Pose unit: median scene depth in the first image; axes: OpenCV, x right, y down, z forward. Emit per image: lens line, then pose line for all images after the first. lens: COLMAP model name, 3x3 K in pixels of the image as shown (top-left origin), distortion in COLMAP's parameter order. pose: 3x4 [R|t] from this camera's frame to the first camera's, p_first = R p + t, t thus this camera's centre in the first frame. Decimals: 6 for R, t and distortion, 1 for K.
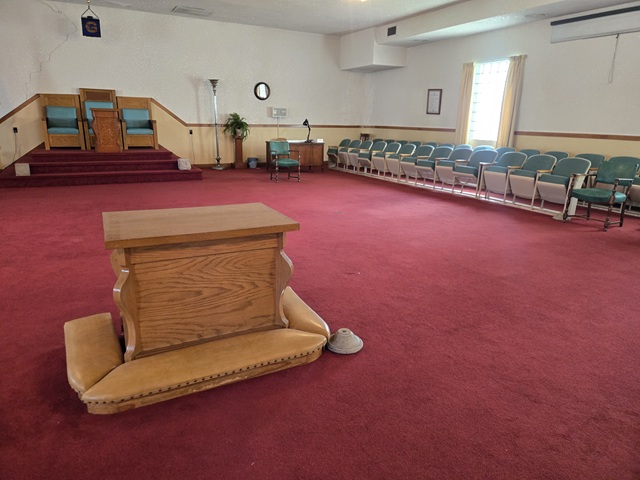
lens RADIAL K [[429.3, 0, 314.9], [0, 429.3, 236.1], [0, 0, 1]] dist [0.022733, -0.009300]
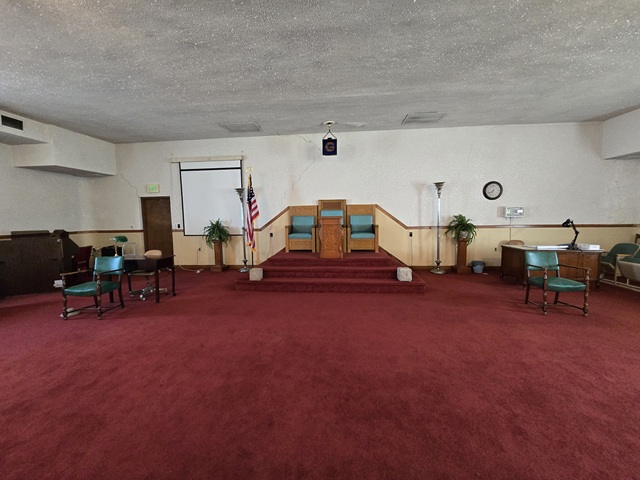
lens RADIAL K [[263.6, 0, 317.1], [0, 263.6, 239.6], [0, 0, 1]] dist [-0.000062, -0.000121]
pose [[0.835313, 0.017306, -0.549503, -0.143518], [-0.113920, 0.983260, -0.142205, -0.127136], [0.537843, 0.181385, 0.823301, 0.406413]]
